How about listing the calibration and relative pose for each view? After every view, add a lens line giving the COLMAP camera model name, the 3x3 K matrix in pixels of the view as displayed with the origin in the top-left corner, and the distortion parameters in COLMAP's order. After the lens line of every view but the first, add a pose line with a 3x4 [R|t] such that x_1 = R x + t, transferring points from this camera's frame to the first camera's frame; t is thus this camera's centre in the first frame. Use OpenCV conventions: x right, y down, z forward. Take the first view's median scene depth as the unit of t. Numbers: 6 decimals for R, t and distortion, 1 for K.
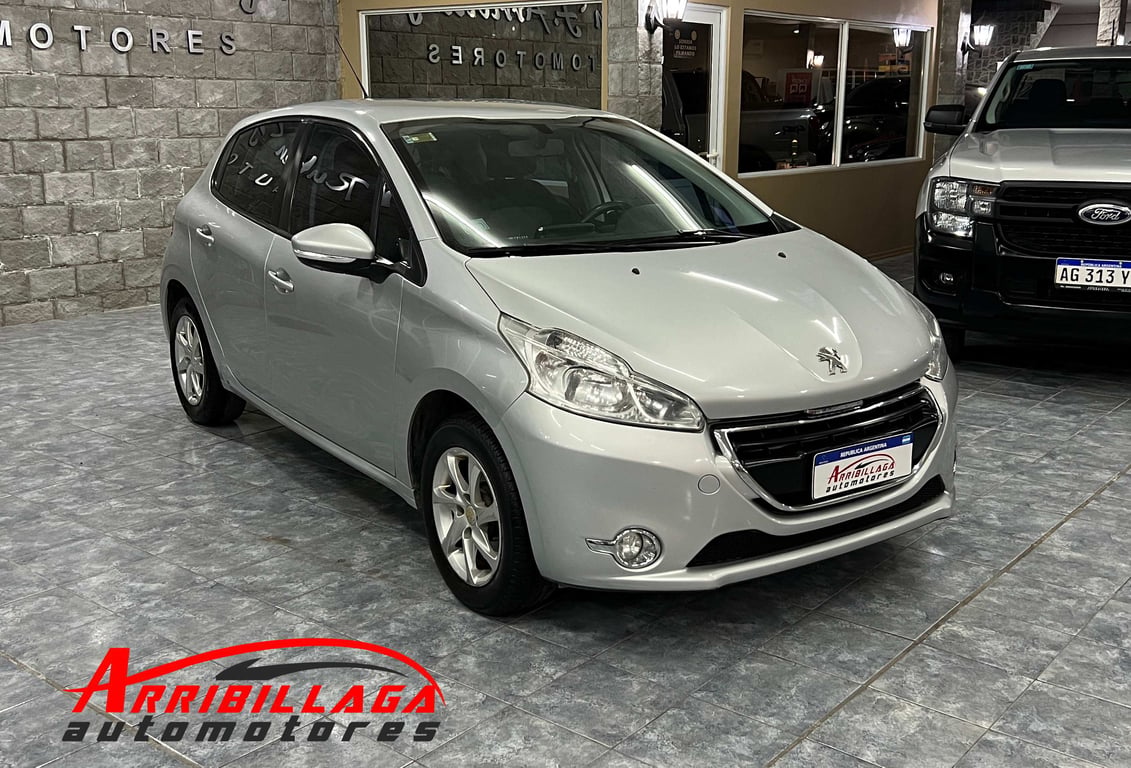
lens RADIAL K [[1183.7, 0, 610.6], [0, 1183.7, 379.4], [0, 0, 1]] dist [0.040955, -0.054674]
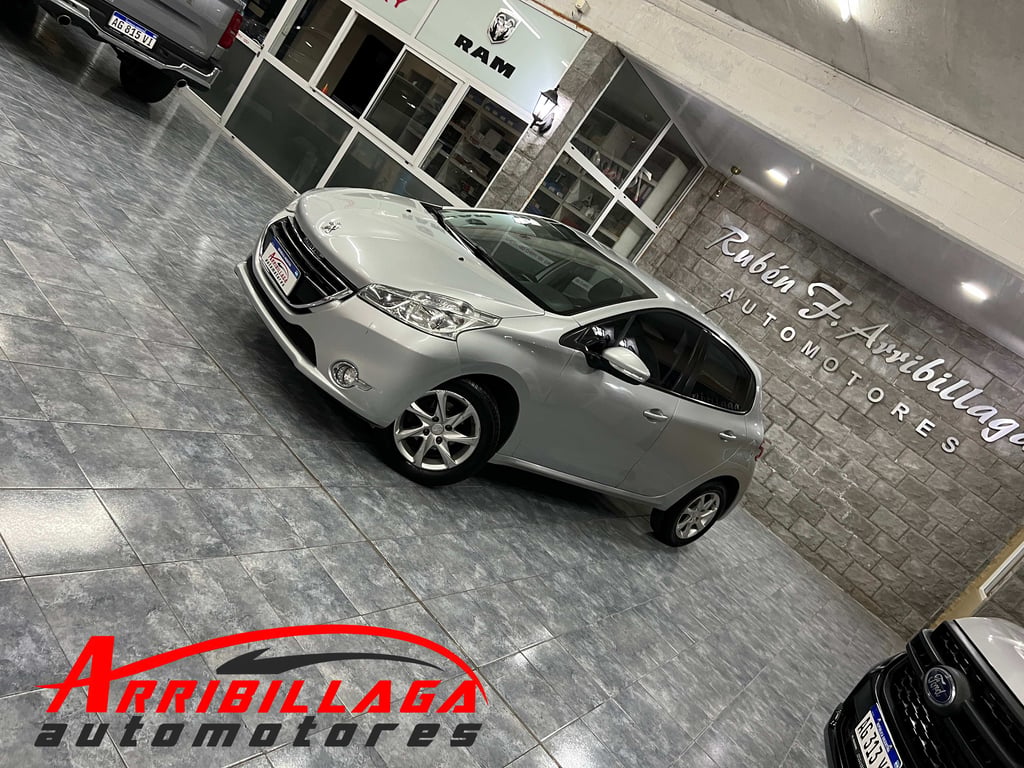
lens RADIAL K [[772.2, 0, 504.1], [0, 772.2, 383.4], [0, 0, 1]] dist [0.010141, -0.005862]
pose [[0.035994, 0.276174, -0.960433, 0.794250], [-0.744824, 0.648171, 0.158469, -0.138193], [0.666290, 0.709650, 0.229031, 0.642091]]
